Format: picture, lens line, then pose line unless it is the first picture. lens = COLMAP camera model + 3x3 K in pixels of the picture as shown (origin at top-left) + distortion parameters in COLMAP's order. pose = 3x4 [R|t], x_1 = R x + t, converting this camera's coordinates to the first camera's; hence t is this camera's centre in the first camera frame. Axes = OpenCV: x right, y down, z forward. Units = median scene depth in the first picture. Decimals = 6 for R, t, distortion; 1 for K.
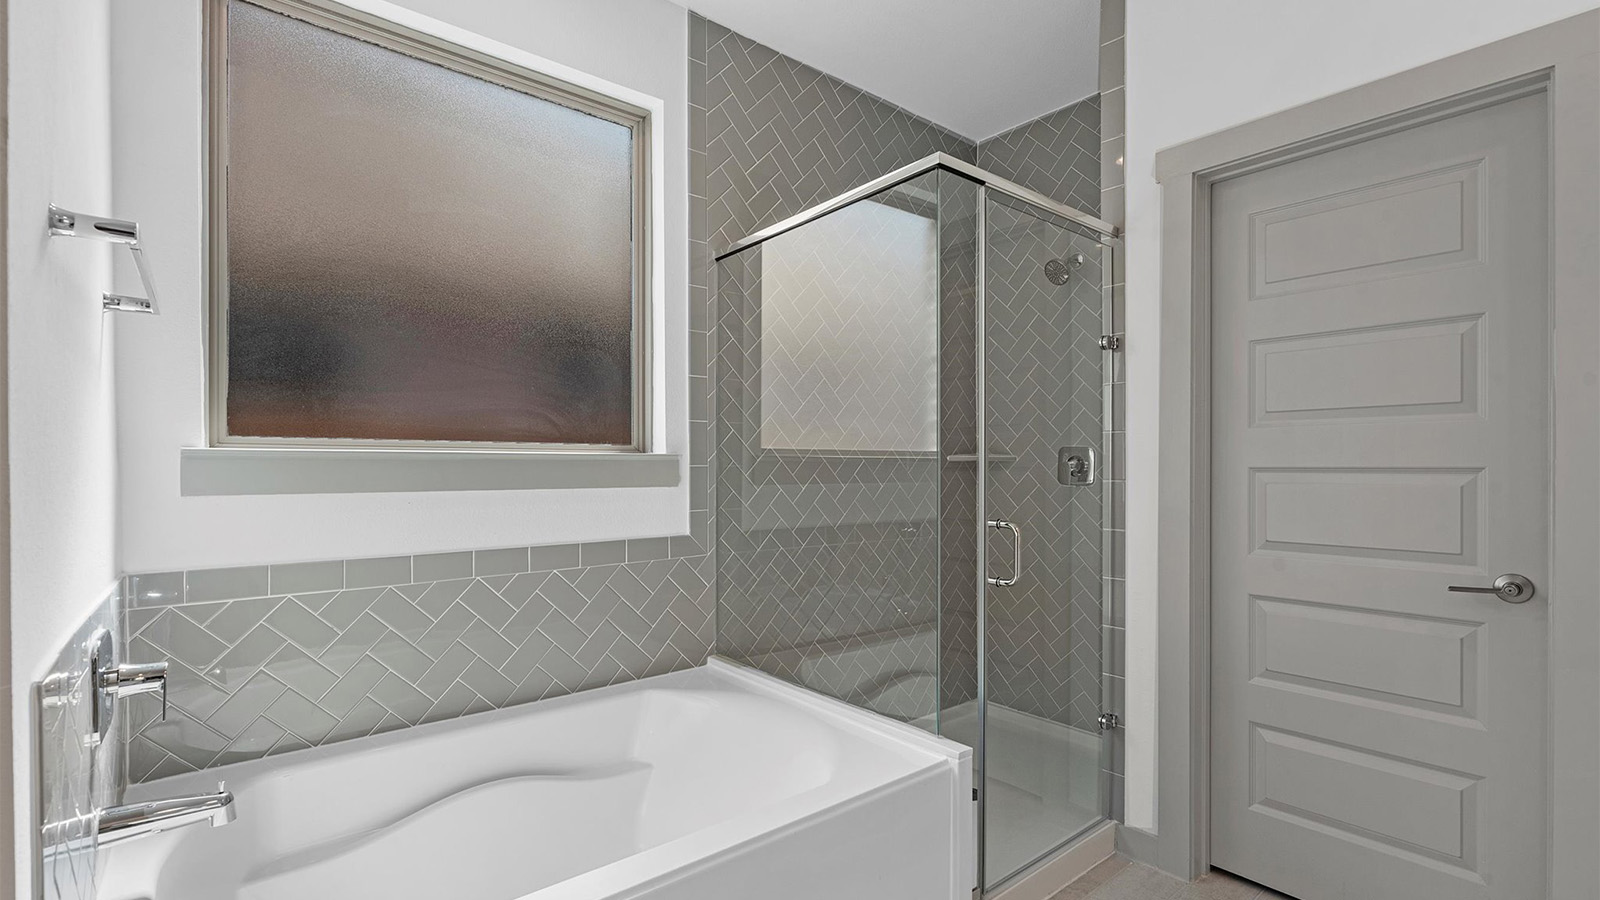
lens RADIAL K [[729.7, 0, 802.9], [0, 729.7, 470.6], [0, 0, 1]] dist [0.000745, 0.001016]
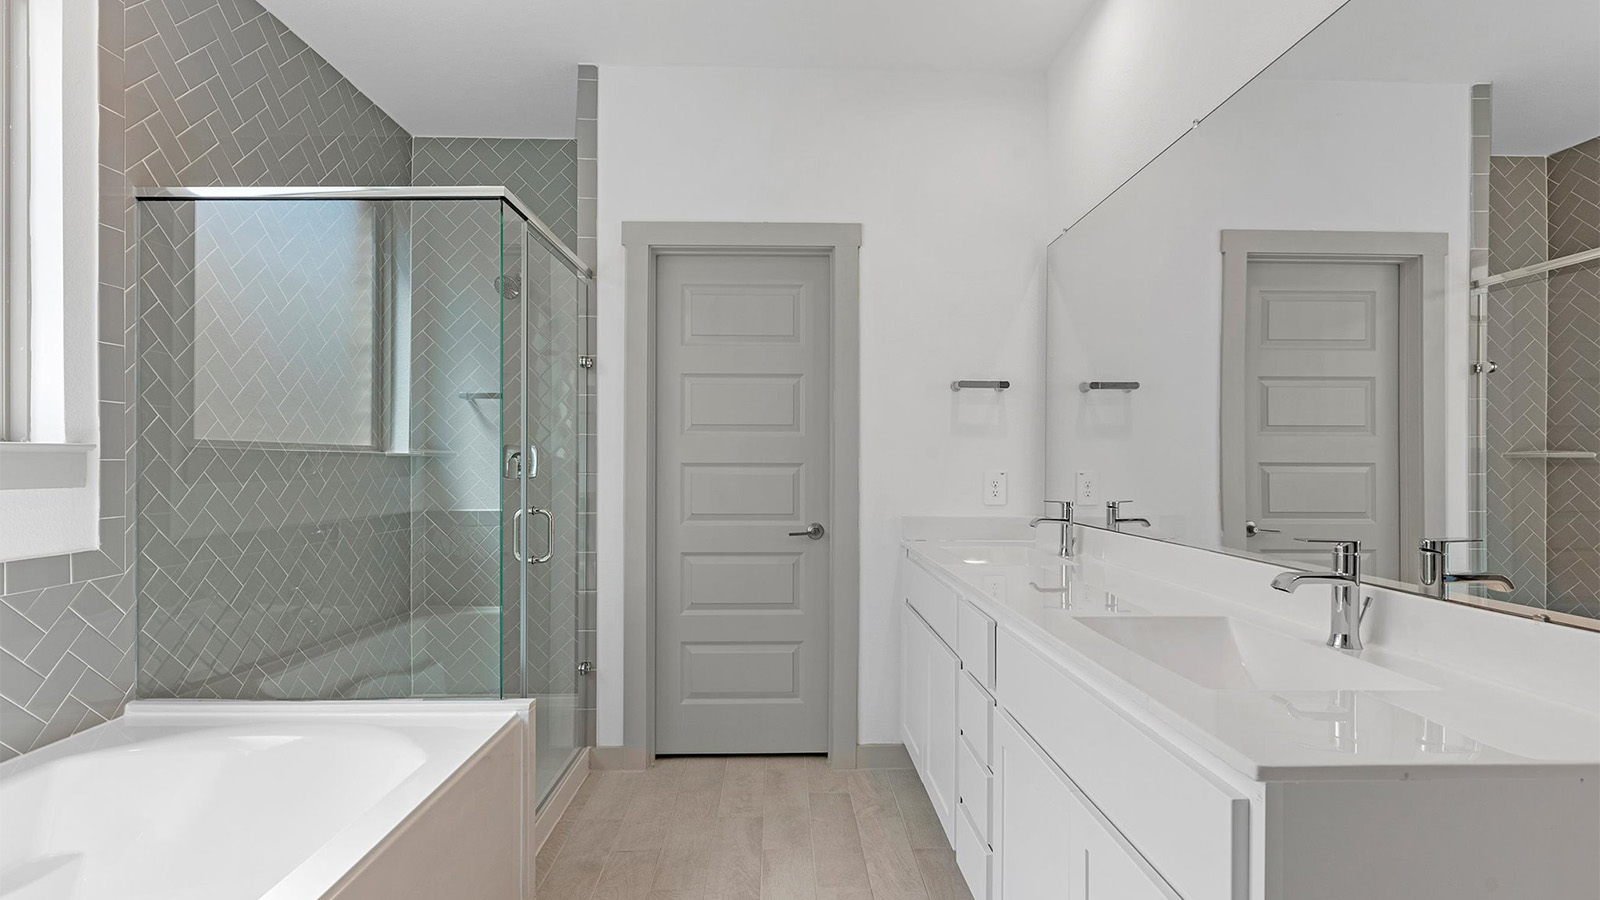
lens RADIAL K [[729.7, 0, 802.9], [0, 729.7, 470.6], [0, 0, 1]] dist [0.000745, 0.001016]
pose [[0.621824, -0.006323, 0.783131, -0.304678], [0.001526, 0.999975, 0.006863, 0.000763], [-0.783155, -0.003072, 0.621819, -0.056337]]
